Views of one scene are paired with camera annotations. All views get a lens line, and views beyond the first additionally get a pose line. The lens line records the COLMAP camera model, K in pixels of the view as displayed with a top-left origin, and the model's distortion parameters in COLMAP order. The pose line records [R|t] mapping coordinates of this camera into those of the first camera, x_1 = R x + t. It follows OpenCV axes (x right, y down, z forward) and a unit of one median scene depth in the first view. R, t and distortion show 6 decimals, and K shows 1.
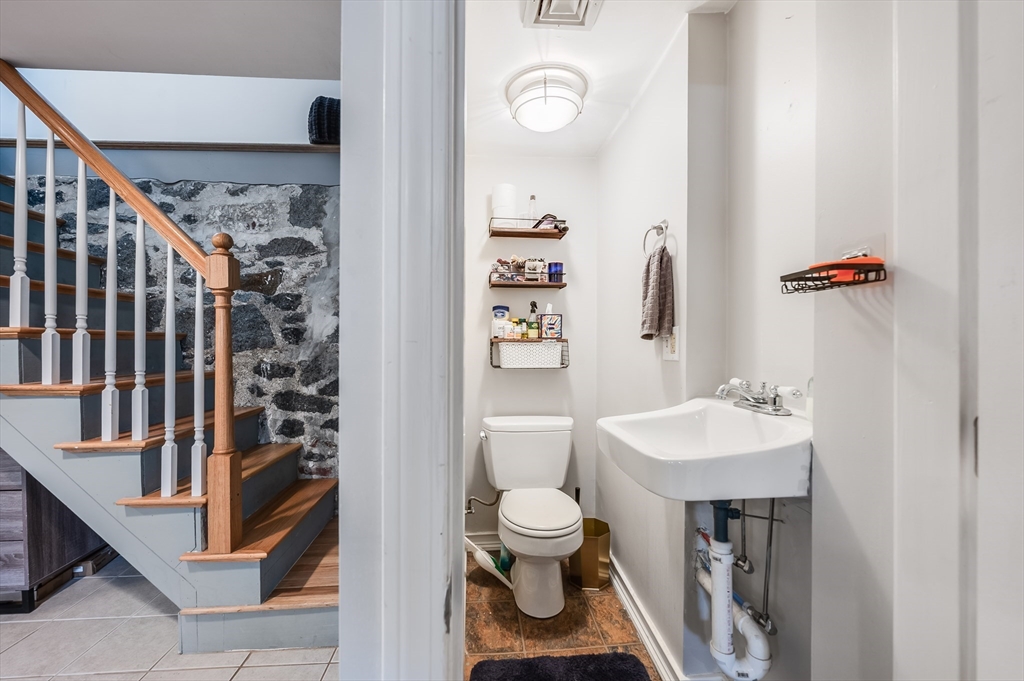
lens RADIAL K [[413.2, 0, 515.2], [0, 413.2, 341.7], [0, 0, 1]] dist [-0.005268, 0.000066]
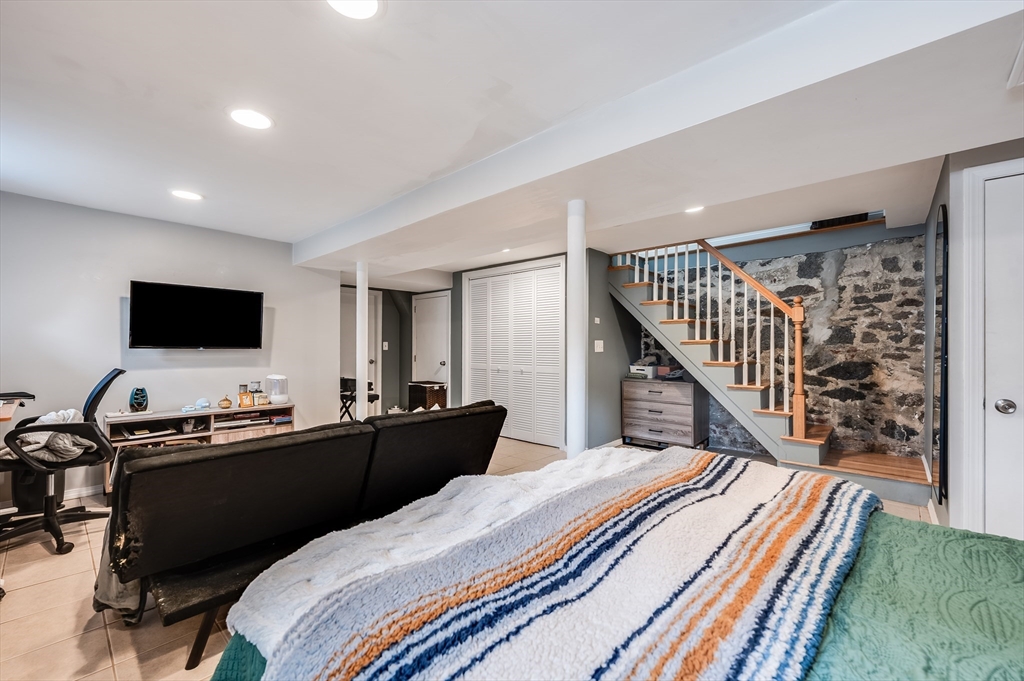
lens RADIAL K [[413.2, 0, 514.5], [0, 413.2, 344.4], [0, 0, 1]] dist [-0.005268, 0.000066]
pose [[0.674056, -0.004339, -0.738667, -0.064966], [0.003694, 0.999990, -0.002503, -0.000382], [0.738671, -0.001041, 0.674065, -1.085574]]
